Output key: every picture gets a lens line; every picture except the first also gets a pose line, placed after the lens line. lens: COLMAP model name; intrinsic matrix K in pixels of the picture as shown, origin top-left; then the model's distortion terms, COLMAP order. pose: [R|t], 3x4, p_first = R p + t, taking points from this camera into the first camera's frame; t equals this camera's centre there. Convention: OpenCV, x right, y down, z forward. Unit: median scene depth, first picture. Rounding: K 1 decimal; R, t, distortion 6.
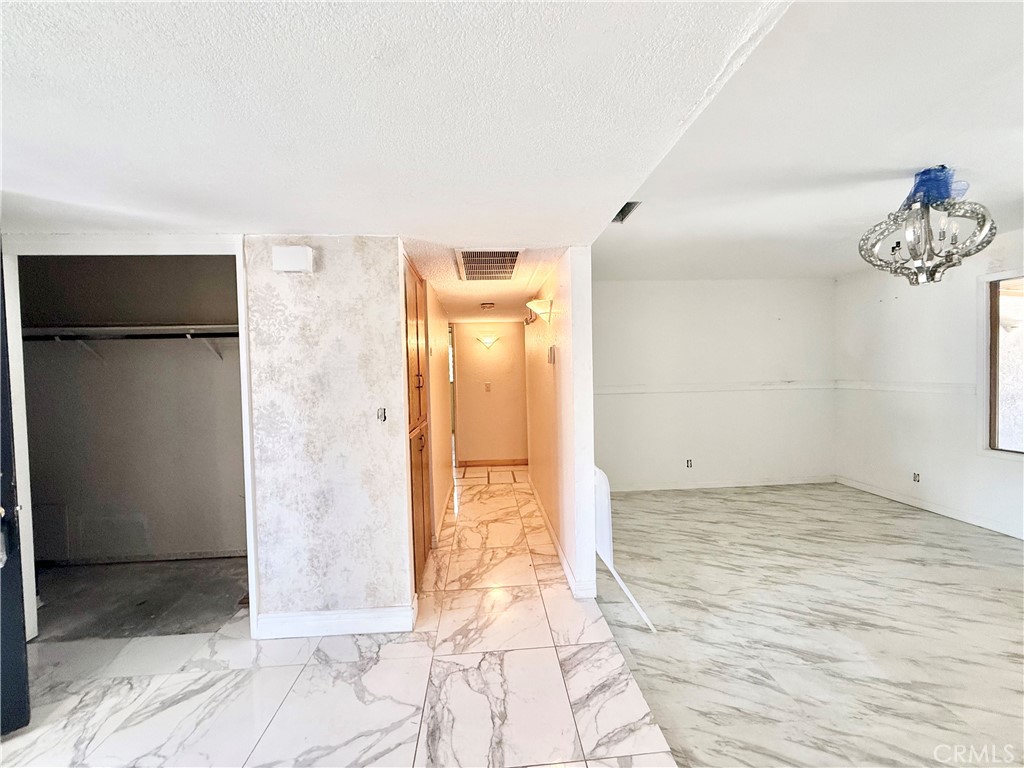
lens RADIAL K [[408.6, 0, 512.4], [0, 408.6, 381.4], [0, 0, 1]] dist [-0.000142, 0.000146]
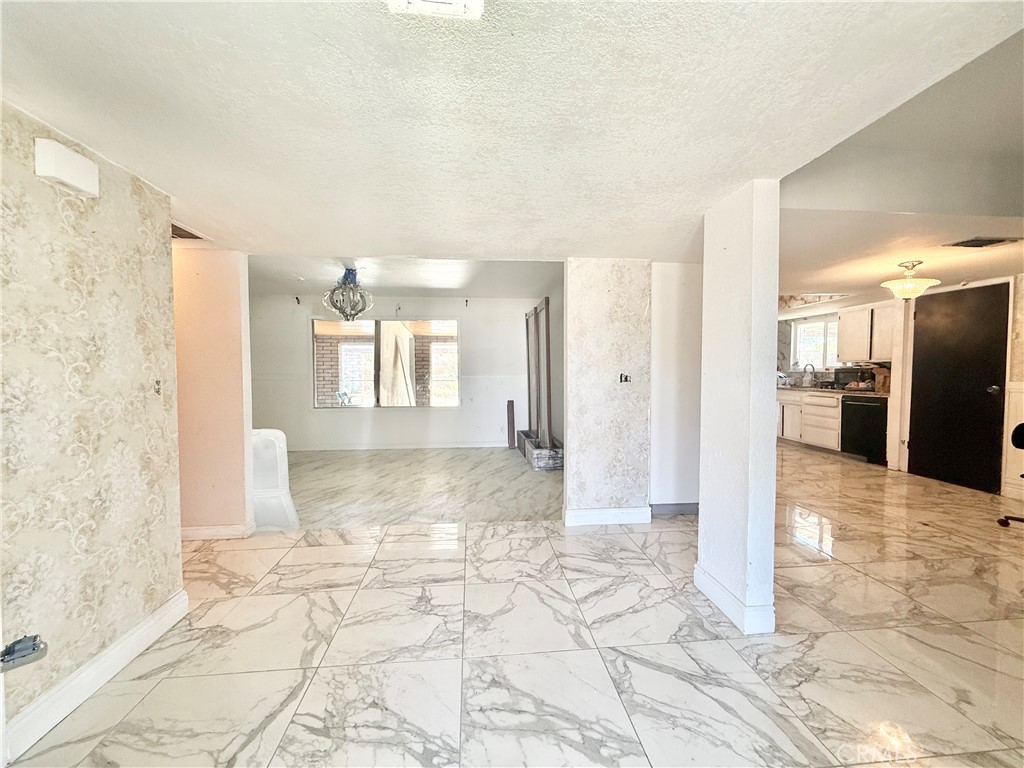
lens RADIAL K [[408.6, 0, 511.7], [0, 408.6, 382.9], [0, 0, 1]] dist [-0.000142, 0.000146]
pose [[-0.021646, -0.022186, 0.999520, -1.229098], [0.032753, 0.999201, 0.022888, 0.075592], [-0.999229, 0.033233, -0.020902, 0.248331]]
